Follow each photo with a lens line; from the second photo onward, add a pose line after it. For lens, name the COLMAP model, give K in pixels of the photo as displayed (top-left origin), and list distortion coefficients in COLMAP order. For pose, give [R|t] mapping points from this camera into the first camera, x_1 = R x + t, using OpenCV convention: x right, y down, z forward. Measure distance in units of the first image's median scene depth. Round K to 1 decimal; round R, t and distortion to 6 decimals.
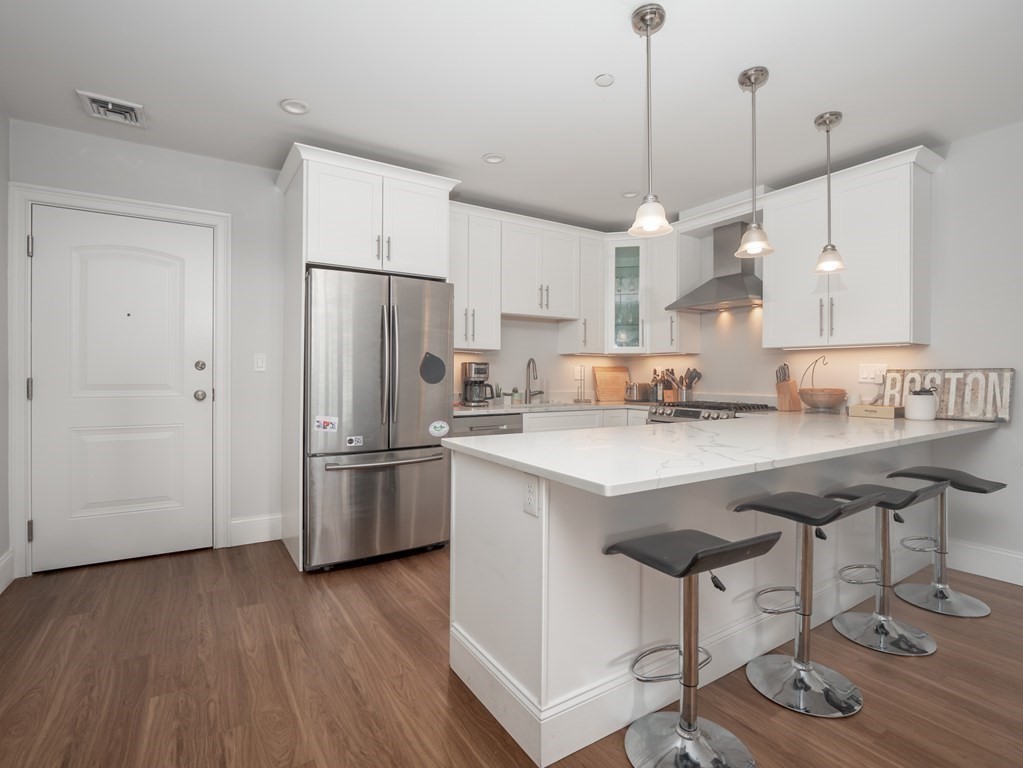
lens RADIAL K [[498.4, 0, 505.1], [0, 498.4, 376.0], [0, 0, 1]] dist [-0.005635, -0.008483]
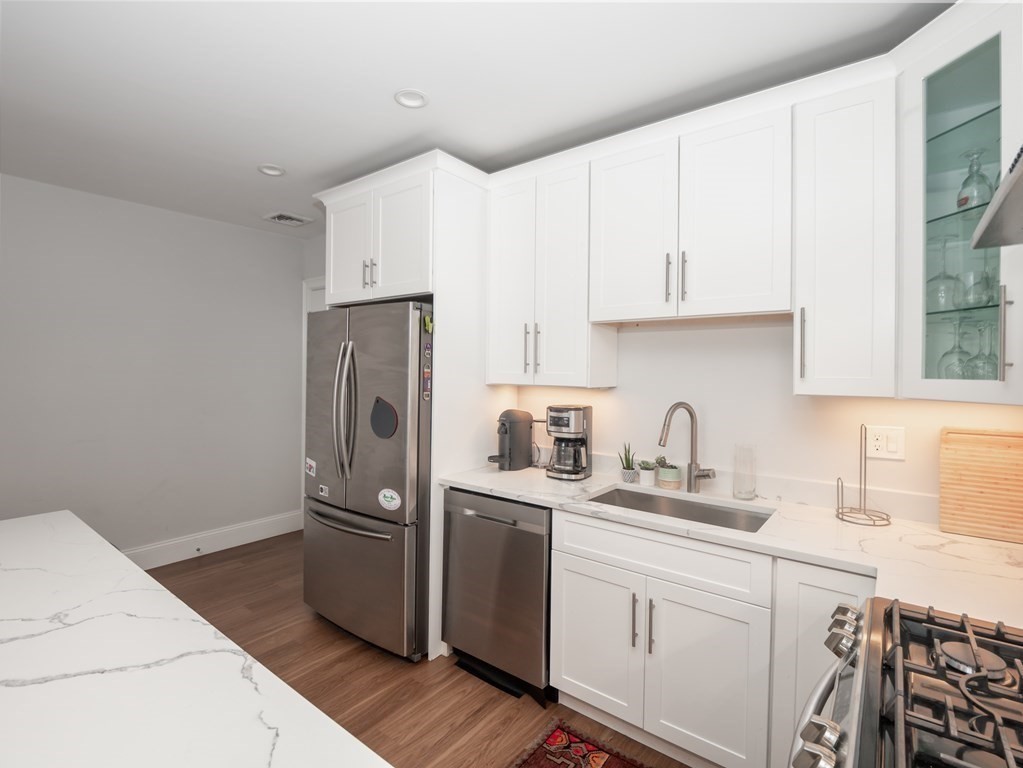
lens RADIAL K [[498.4, 0, 505.1], [0, 498.4, 376.0], [0, 0, 1]] dist [-0.005635, -0.008483]
pose [[0.339248, 0.008075, -0.940662, 0.634891], [-0.012529, 0.999913, 0.004066, -0.085231], [0.940613, 0.010406, 0.339320, 0.920648]]
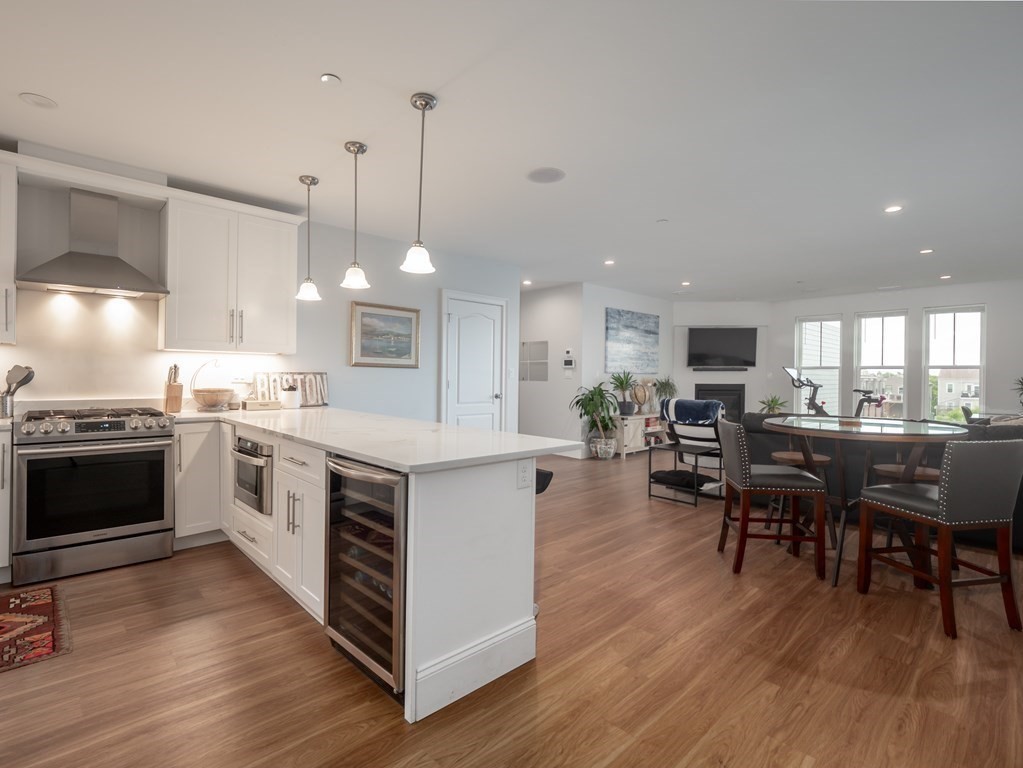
lens RADIAL K [[498.4, 0, 505.1], [0, 498.4, 376.0], [0, 0, 1]] dist [-0.005635, -0.008483]
pose [[-0.196309, -0.008024, 0.980509, -0.619078], [-0.012032, 0.999911, 0.005774, -0.018336], [-0.980468, -0.010664, -0.196388, 0.641289]]
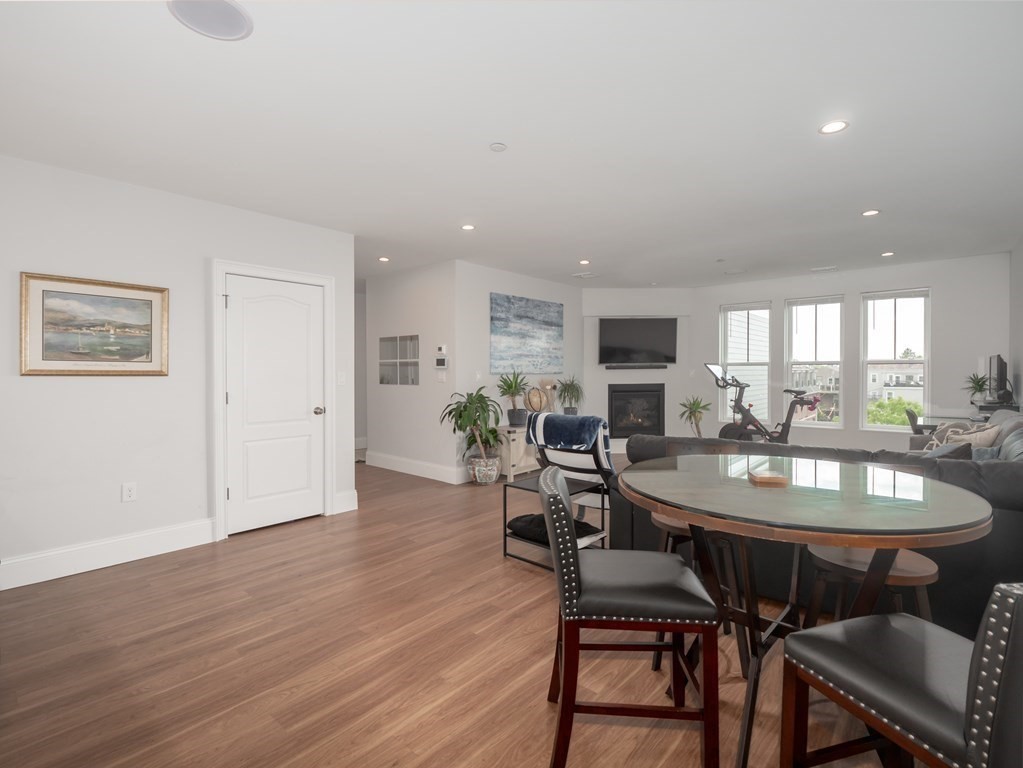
lens RADIAL K [[498.4, 0, 505.1], [0, 498.4, 376.0], [0, 0, 1]] dist [-0.005635, -0.008483]
pose [[-0.288956, -0.012430, 0.957262, -0.215108], [0.001167, 0.999910, 0.013336, -0.044221], [-0.957342, 0.004971, -0.288916, 0.196312]]
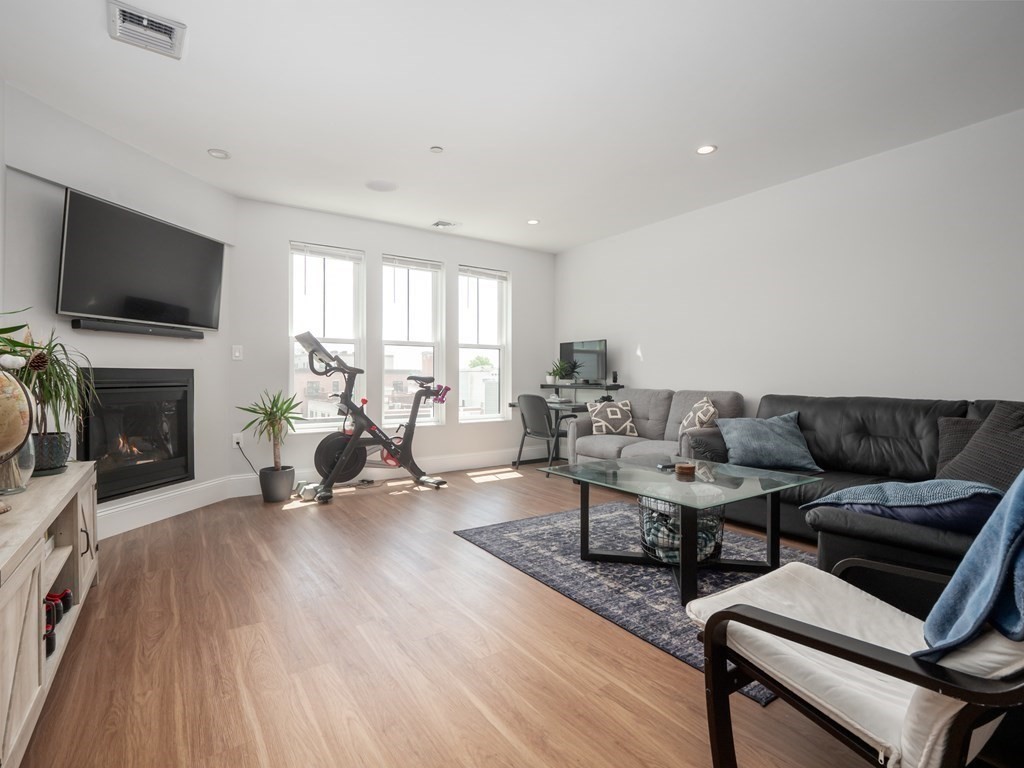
lens RADIAL K [[498.8, 0, 505.6], [0, 498.8, 375.9], [0, 0, 1]] dist [-0.005635, -0.008483]
pose [[-0.999170, -0.003595, -0.040577, 1.210930], [-0.003335, 0.999974, -0.006470, 0.049957], [0.040599, -0.006329, -0.999155, -0.026997]]
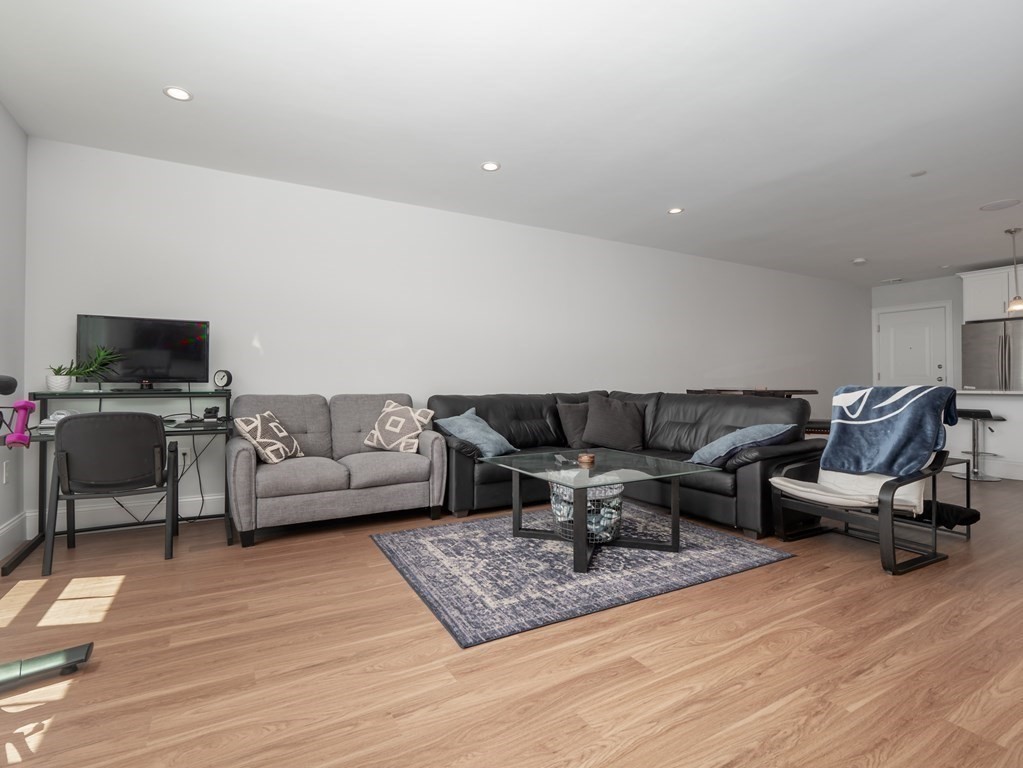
lens RADIAL K [[498.4, 0, 505.1], [0, 498.4, 376.0], [0, 0, 1]] dist [-0.005635, -0.008483]
pose [[-0.045733, -0.011469, -0.998888, 1.869303], [0.001158, 0.999933, -0.011534, 0.049852], [0.998953, -0.001684, -0.045716, -0.988304]]
